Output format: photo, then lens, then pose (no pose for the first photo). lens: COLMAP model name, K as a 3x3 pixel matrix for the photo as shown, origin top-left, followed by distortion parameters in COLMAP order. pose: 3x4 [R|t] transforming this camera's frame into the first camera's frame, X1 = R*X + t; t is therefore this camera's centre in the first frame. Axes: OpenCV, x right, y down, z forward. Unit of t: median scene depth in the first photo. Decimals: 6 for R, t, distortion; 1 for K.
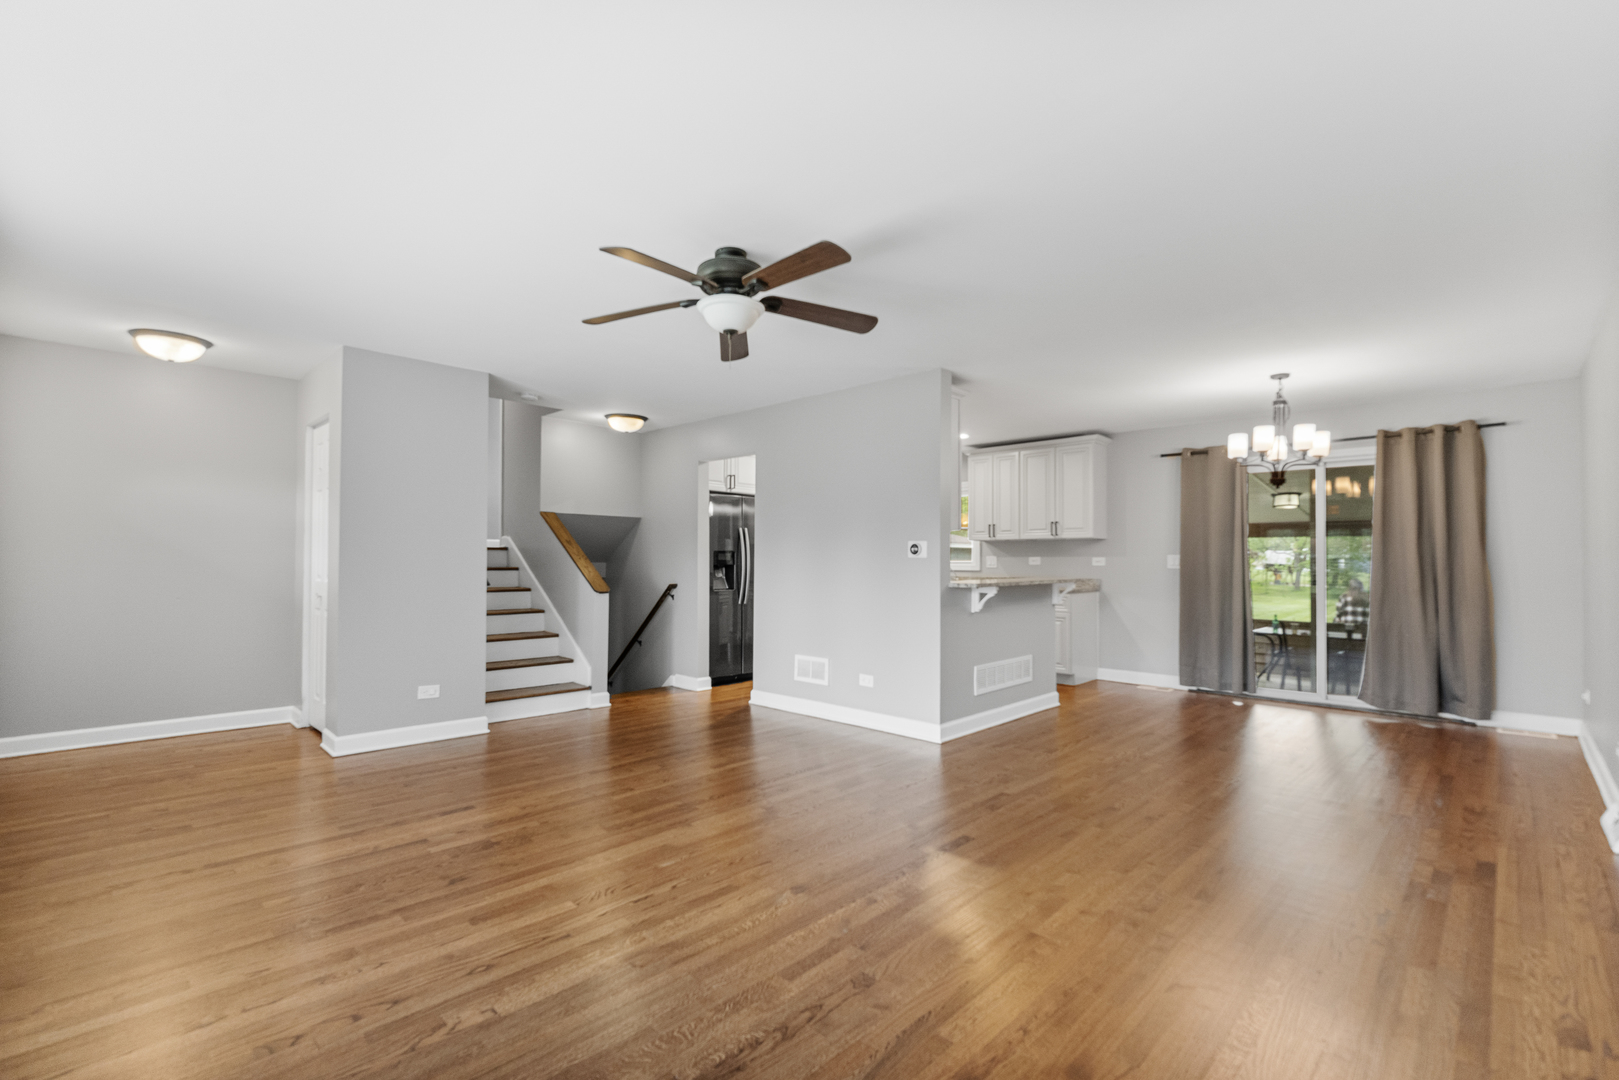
lens RADIAL K [[730.6, 0, 794.6], [0, 730.6, 554.7], [0, 0, 1]] dist [-0.004688, -0.001057]
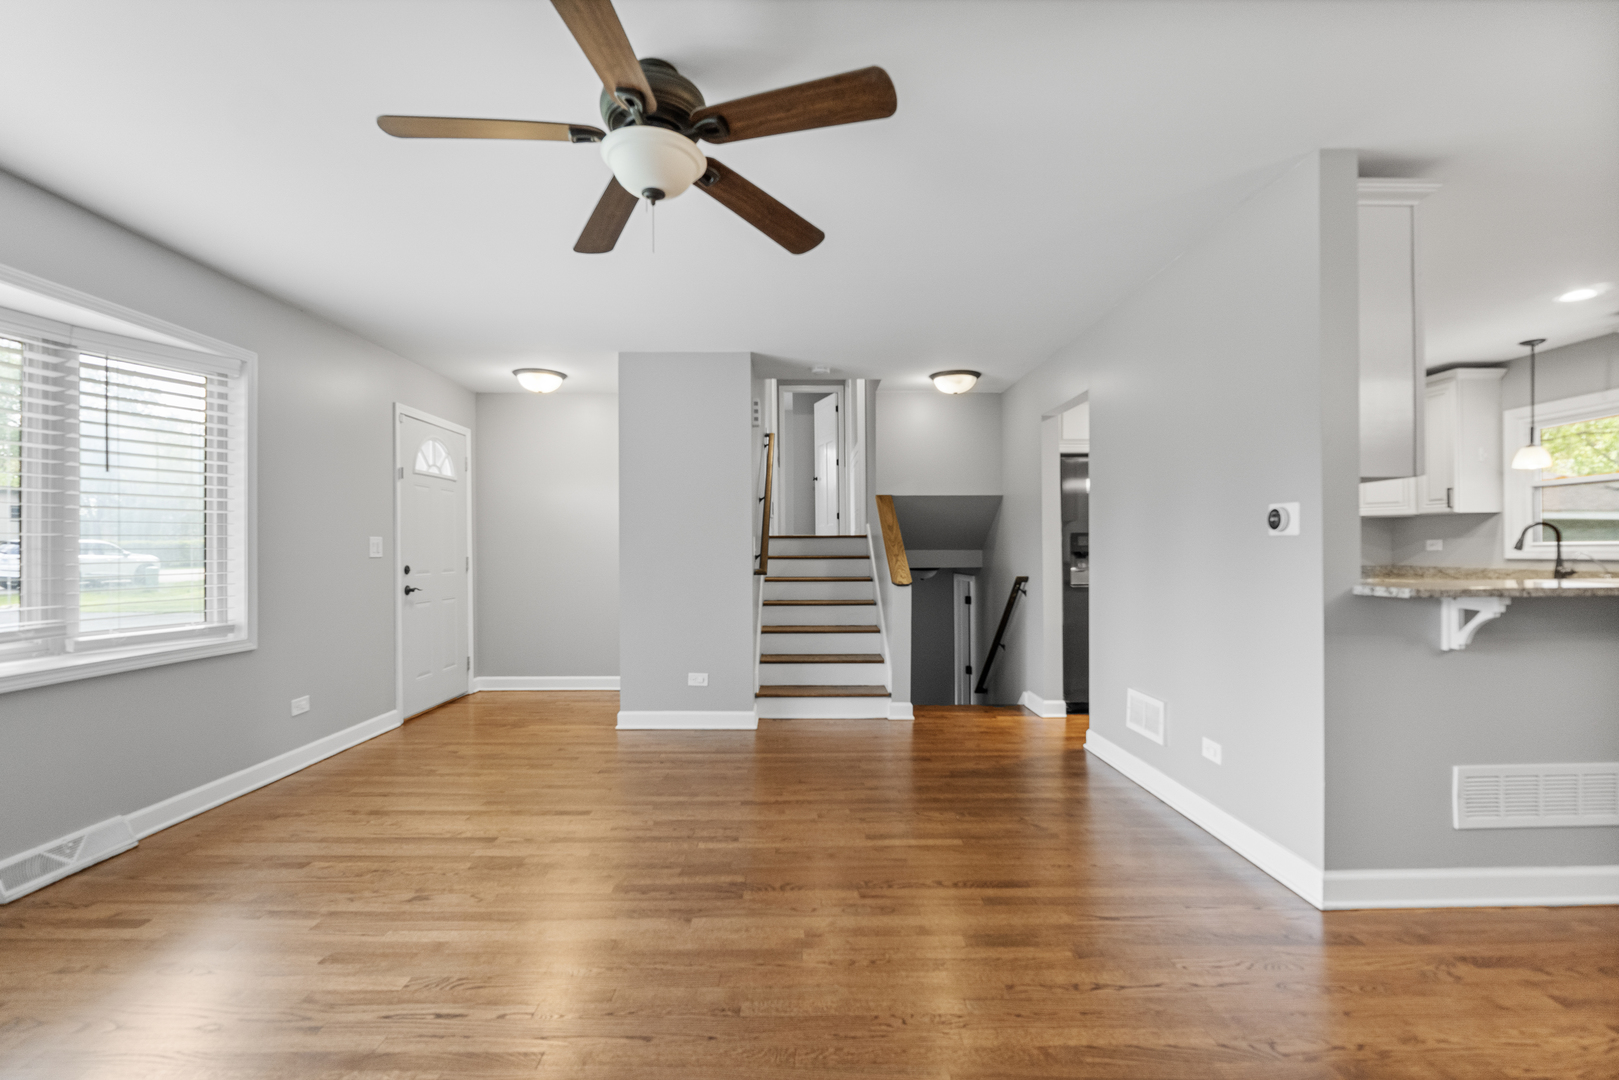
lens RADIAL K [[701.7, 0, 811.3], [0, 701.7, 548.4], [0, 0, 1]] dist [-0.003637, -0.001080]
pose [[0.708422, -0.008969, -0.705732, 0.274154], [0.012772, 0.999918, 0.000112, 0.008719], [0.705674, -0.009093, 0.708479, 0.397003]]
